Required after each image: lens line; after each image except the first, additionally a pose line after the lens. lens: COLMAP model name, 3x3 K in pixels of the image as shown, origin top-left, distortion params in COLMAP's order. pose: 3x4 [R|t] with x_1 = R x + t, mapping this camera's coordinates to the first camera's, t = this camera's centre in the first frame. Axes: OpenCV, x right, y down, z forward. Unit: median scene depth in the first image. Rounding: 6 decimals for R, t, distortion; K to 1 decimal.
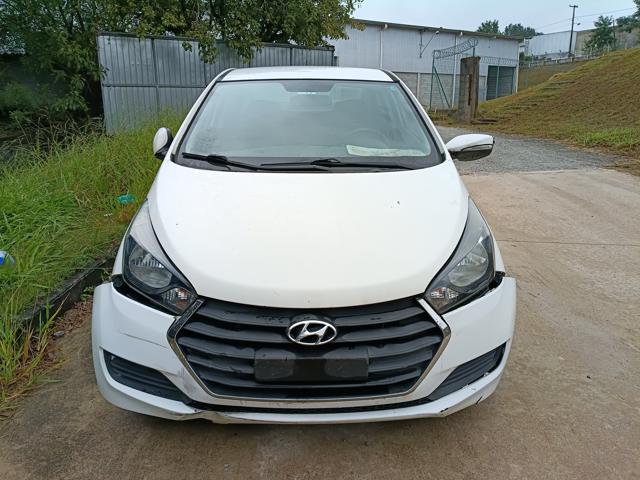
lens RADIAL K [[484.5, 0, 320.0], [0, 484.5, 240.0], [0, 0, 1]] dist [-0.010612, 0.001872]
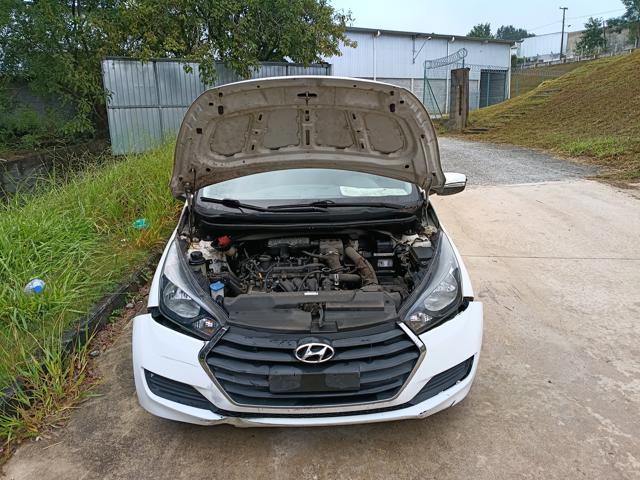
lens RADIAL K [[483.5, 0, 318.1], [0, 483.5, 236.6], [0, 0, 1]] dist [-0.000849, -0.012990]
pose [[0.999776, -0.021142, -0.000106, -0.000343], [0.021137, 0.999660, -0.015240, -0.045401], [0.000428, 0.015234, 0.999884, -0.129940]]
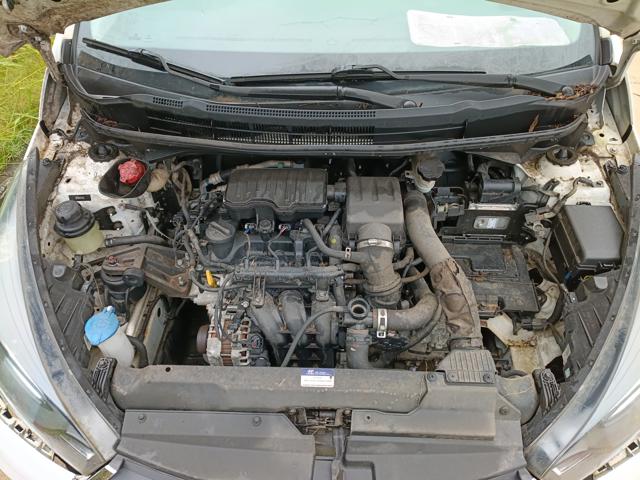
lens RADIAL K [[483.5, 0, 318.1], [0, 483.5, 236.6], [0, 0, 1]] dist [-0.000849, -0.012990]
pose [[0.997194, 0.037816, -0.064612, 0.003594], [-0.001578, 0.873471, 0.486873, -0.184942], [0.074848, -0.485405, 0.871080, 0.357318]]
